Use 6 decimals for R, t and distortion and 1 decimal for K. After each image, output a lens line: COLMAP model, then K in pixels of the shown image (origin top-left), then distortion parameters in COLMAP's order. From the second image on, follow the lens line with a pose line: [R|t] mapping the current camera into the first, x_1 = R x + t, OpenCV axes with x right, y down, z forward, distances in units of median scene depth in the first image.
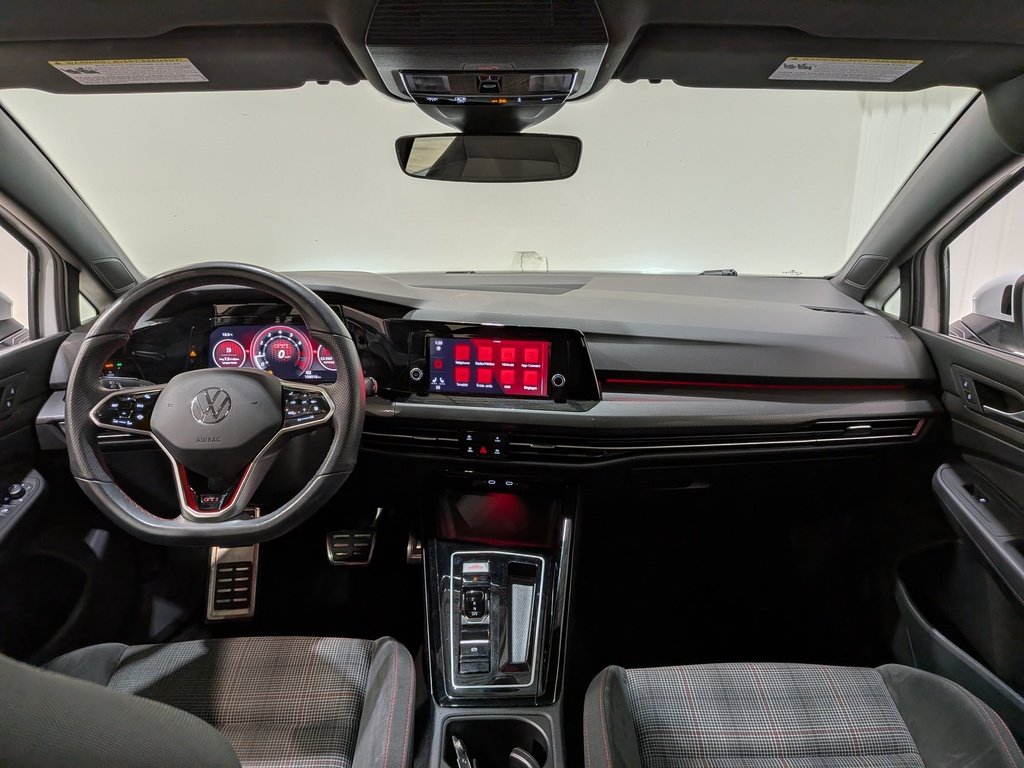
lens RADIAL K [[752.8, 0, 510.5], [0, 752.8, 389.0], [0, 0, 1]] dist [0.061968, -0.106852]
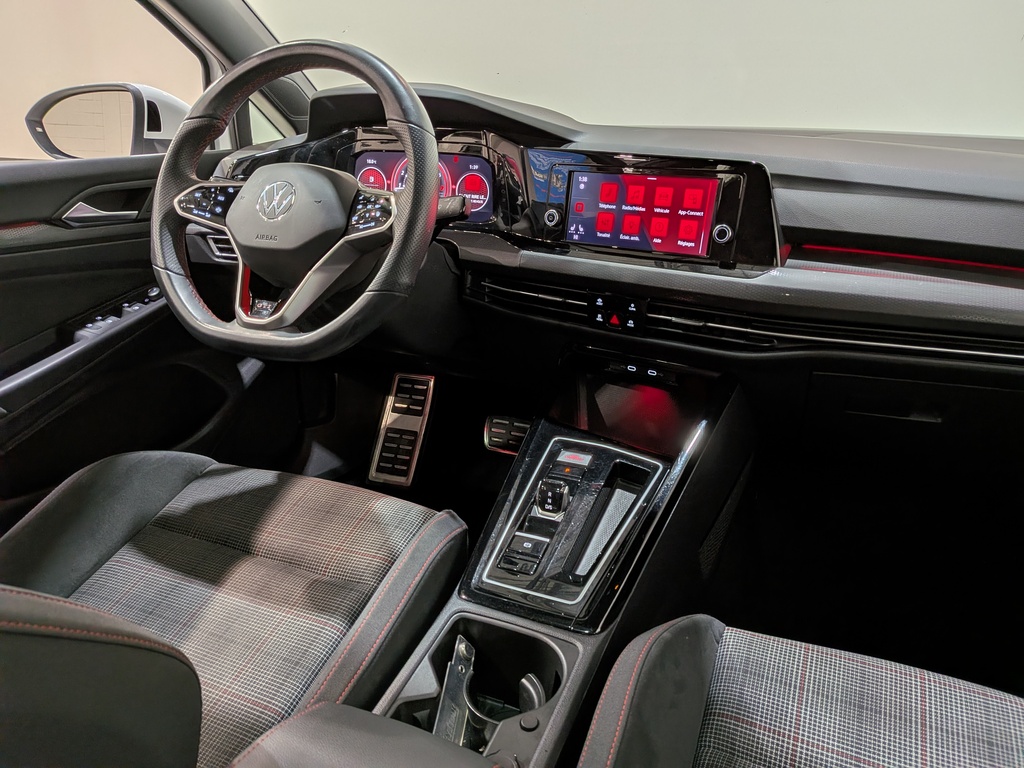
lens RADIAL K [[752.8, 0, 516.8], [0, 752.8, 383.0], [0, 0, 1]] dist [0.061968, -0.106852]
pose [[0.909024, 0.156408, -0.386279, 0.186857], [-0.134718, 0.987420, 0.082787, 0.096521], [0.394368, -0.023217, 0.918659, 0.236097]]
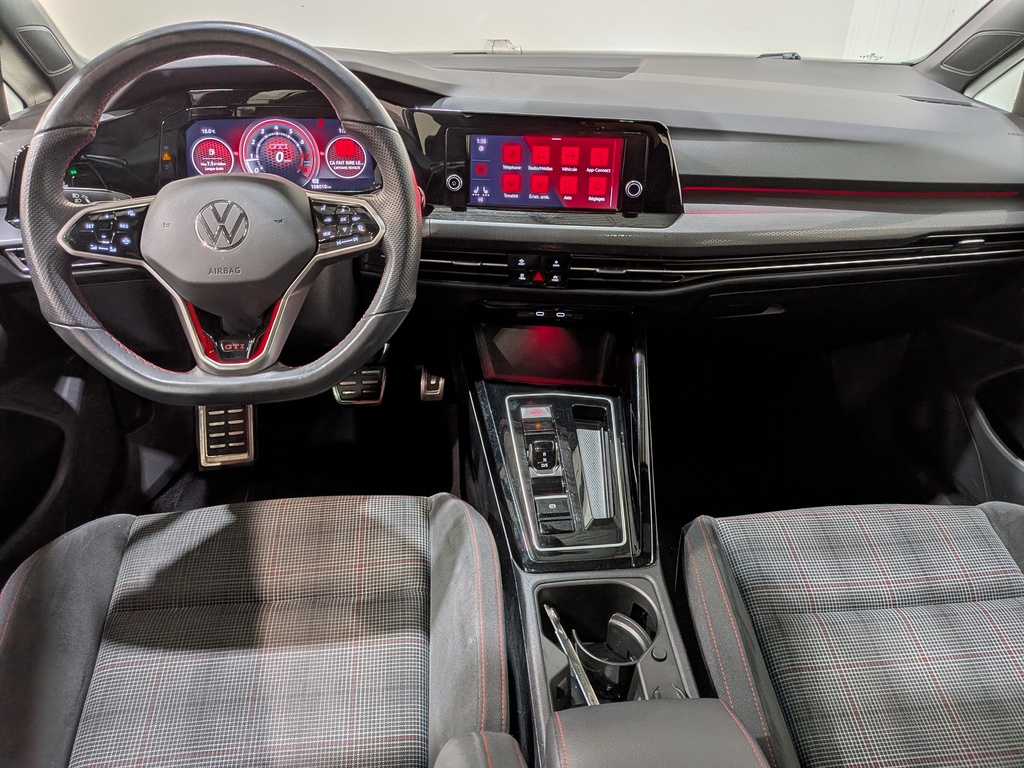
lens RADIAL K [[752.8, 0, 512.1], [0, 752.8, 383.7], [0, 0, 1]] dist [0.061968, -0.106852]
pose [[0.996559, -0.027607, 0.078151, -0.135506], [0.008579, 0.972191, 0.234034, 0.000864], [-0.082439, -0.232558, 0.969082, 0.162948]]
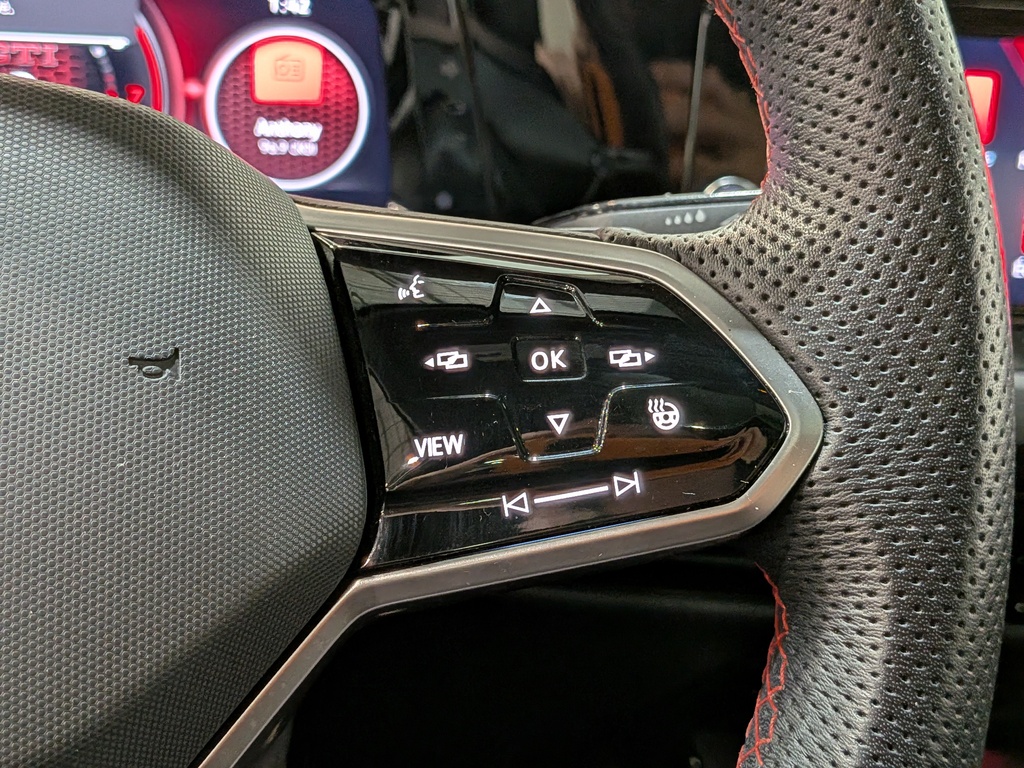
lens RADIAL K [[752.8, 0, 515.2], [0, 752.8, 377.8], [0, 0, 1]] dist [0.061968, -0.106852]
pose [[0.986509, 0.004677, 0.163638, -0.243106], [-0.022257, 0.994142, 0.105766, 0.006011], [-0.162184, -0.107981, 0.980834, 0.715875]]
